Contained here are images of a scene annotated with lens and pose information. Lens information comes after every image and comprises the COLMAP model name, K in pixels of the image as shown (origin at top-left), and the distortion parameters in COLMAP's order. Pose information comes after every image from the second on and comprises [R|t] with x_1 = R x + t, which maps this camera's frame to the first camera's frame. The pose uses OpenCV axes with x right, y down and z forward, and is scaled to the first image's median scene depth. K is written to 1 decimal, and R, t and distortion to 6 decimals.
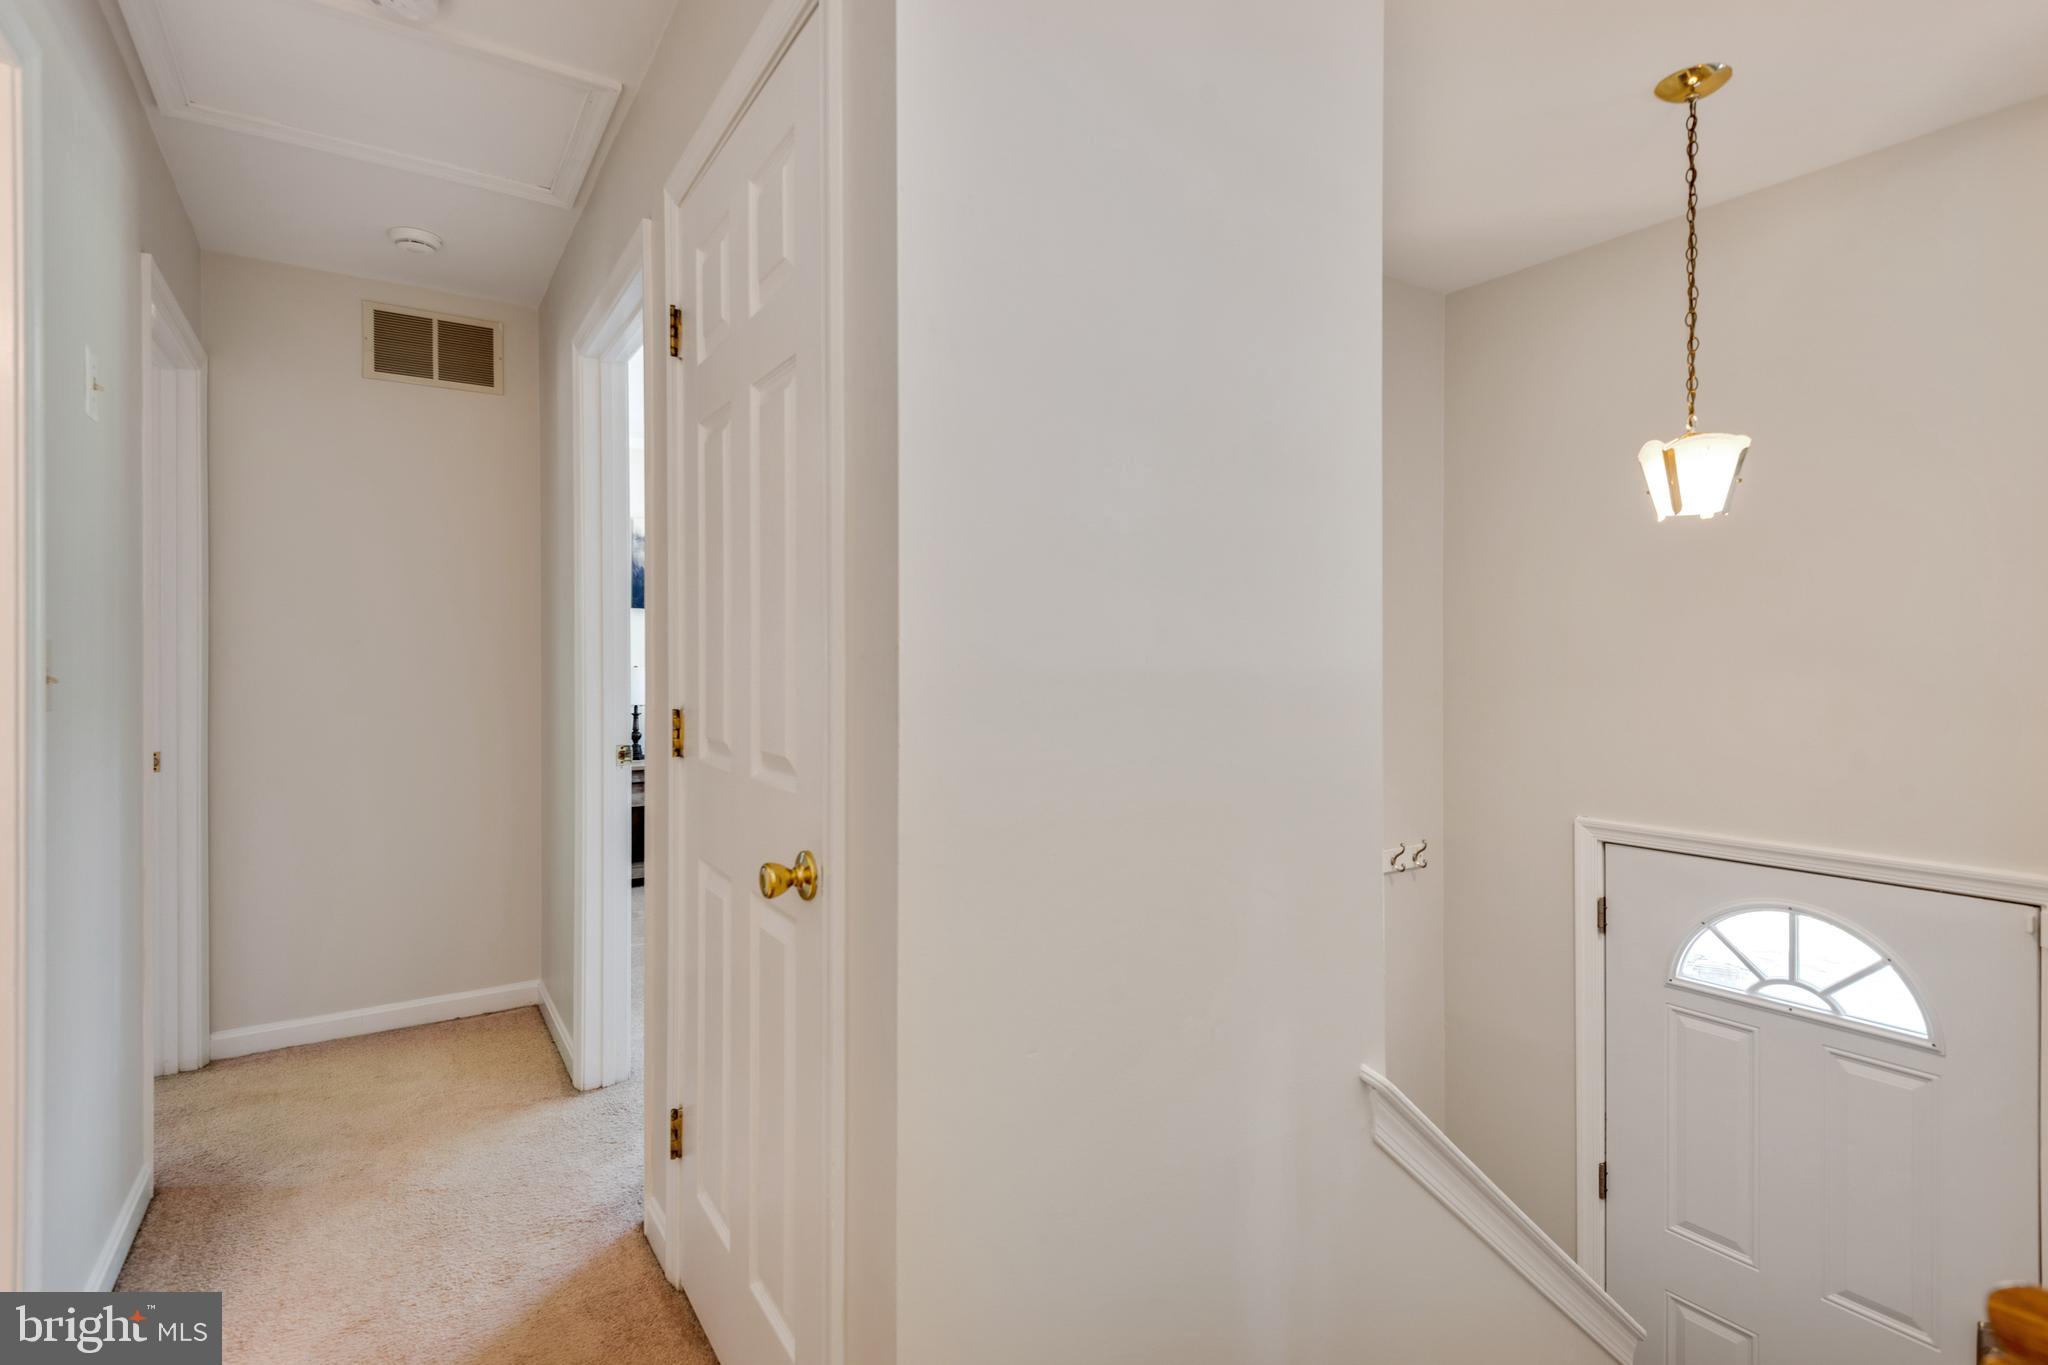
lens RADIAL K [[983.4, 0, 1025.5], [0, 983.4, 667.1], [0, 0, 1]] dist [0.000522, 0.000101]
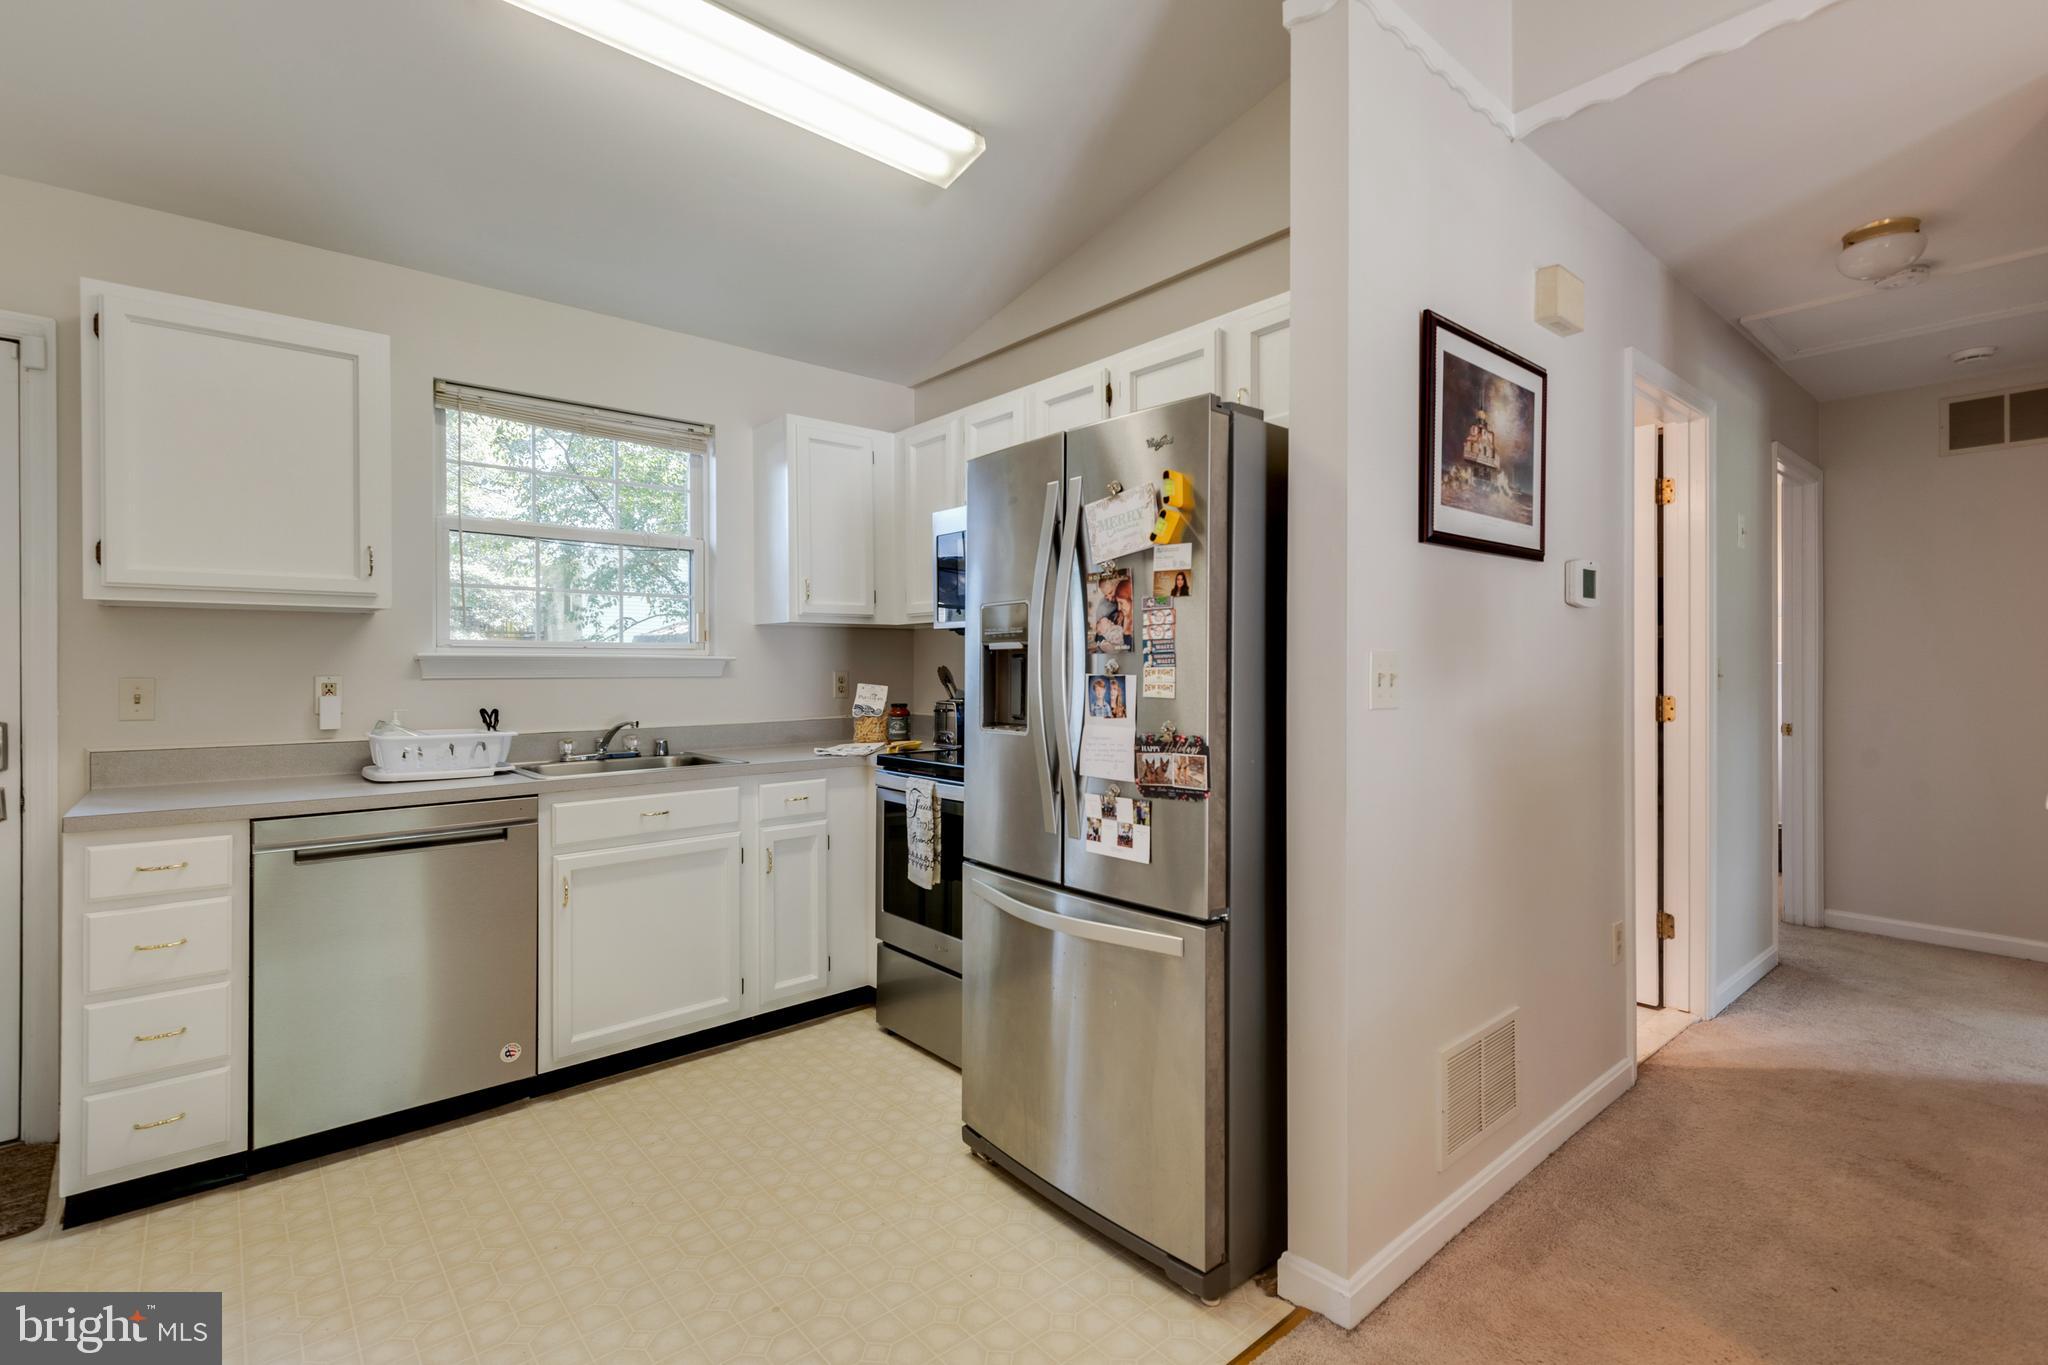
lens RADIAL K [[923.7, 0, 1018.5], [0, 923.7, 666.5], [0, 0, 1]] dist [0.028184, -0.011577]
pose [[0.121238, -0.001958, -0.992621, 0.517658], [-0.000248, 0.999998, -0.002003, -0.005608], [0.992623, 0.000489, 0.121238, -0.469700]]
